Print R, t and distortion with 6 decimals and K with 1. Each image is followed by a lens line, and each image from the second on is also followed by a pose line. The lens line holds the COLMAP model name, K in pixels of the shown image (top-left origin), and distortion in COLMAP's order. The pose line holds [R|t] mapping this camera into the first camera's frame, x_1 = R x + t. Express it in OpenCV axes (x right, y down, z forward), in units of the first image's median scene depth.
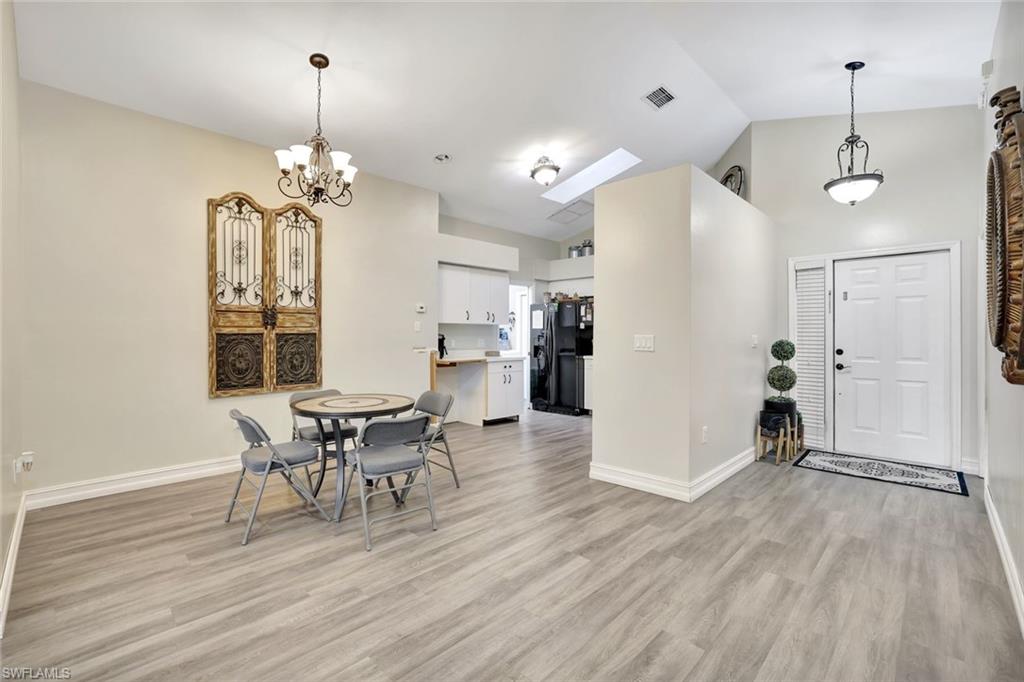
lens RADIAL K [[447.4, 0, 501.4], [0, 447.4, 337.3], [0, 0, 1]] dist [-0.041148, 0.018628]
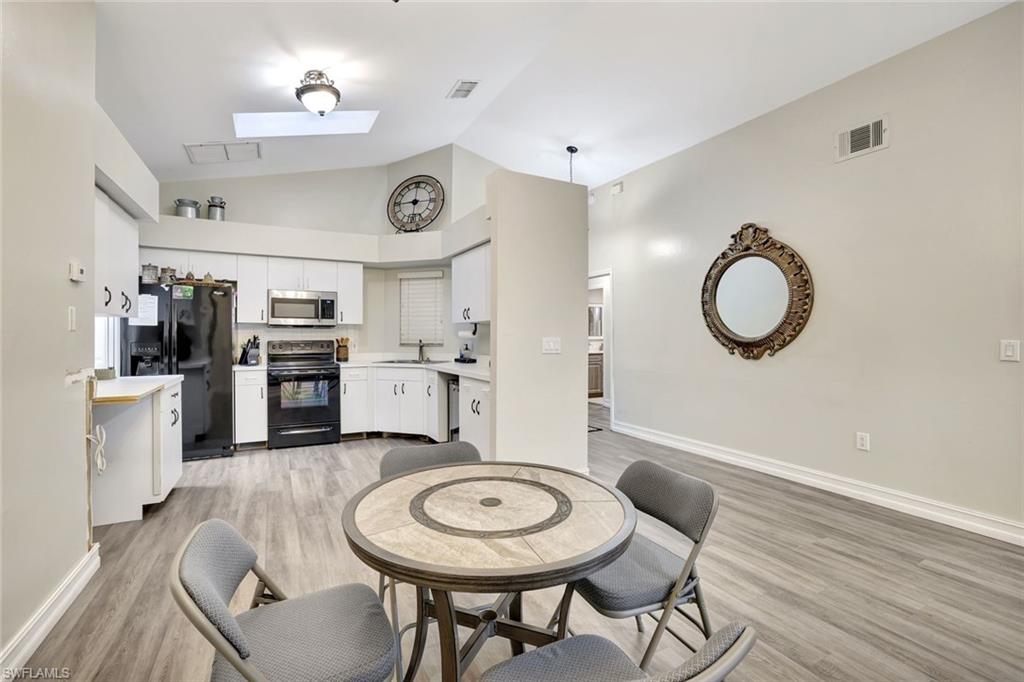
lens RADIAL K [[447.4, 0, 501.4], [0, 447.4, 337.3], [0, 0, 1]] dist [-0.041148, 0.018628]
pose [[0.299189, -0.007502, 0.954164, -0.335454], [0.004956, 0.999968, 0.006308, -0.005952], [-0.954181, 0.002841, 0.299217, 0.396472]]
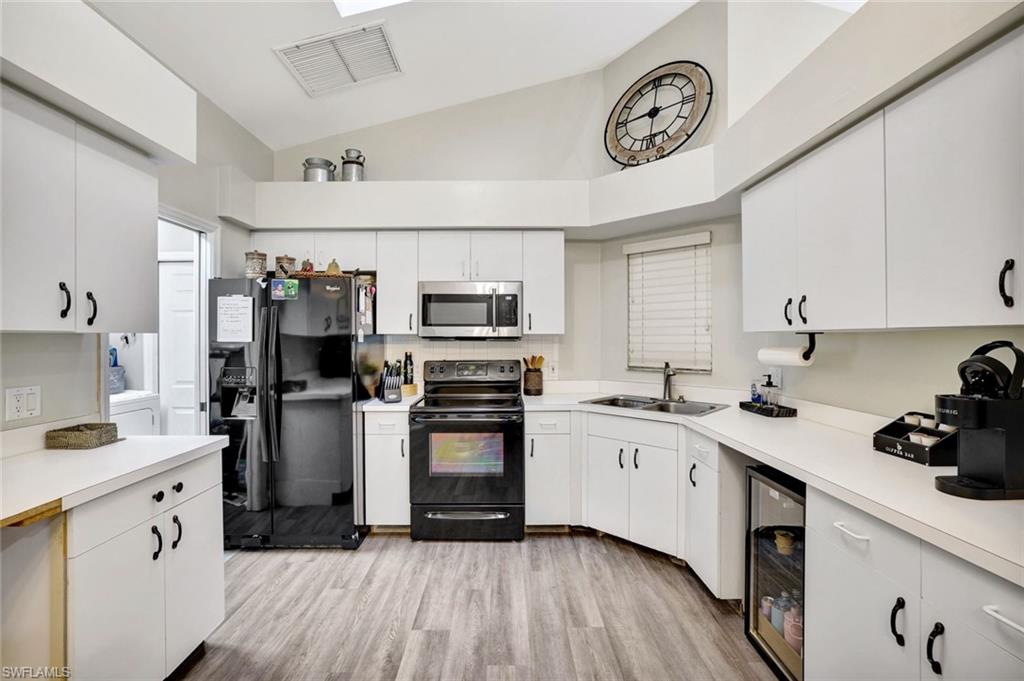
lens RADIAL K [[447.4, 0, 501.4], [0, 447.4, 336.8], [0, 0, 1]] dist [-0.041148, 0.018628]
pose [[0.706579, -0.003280, 0.707627, -0.026931], [0.008048, 0.999962, -0.003400, -0.021860], [-0.707589, 0.008097, 0.706578, 0.587209]]
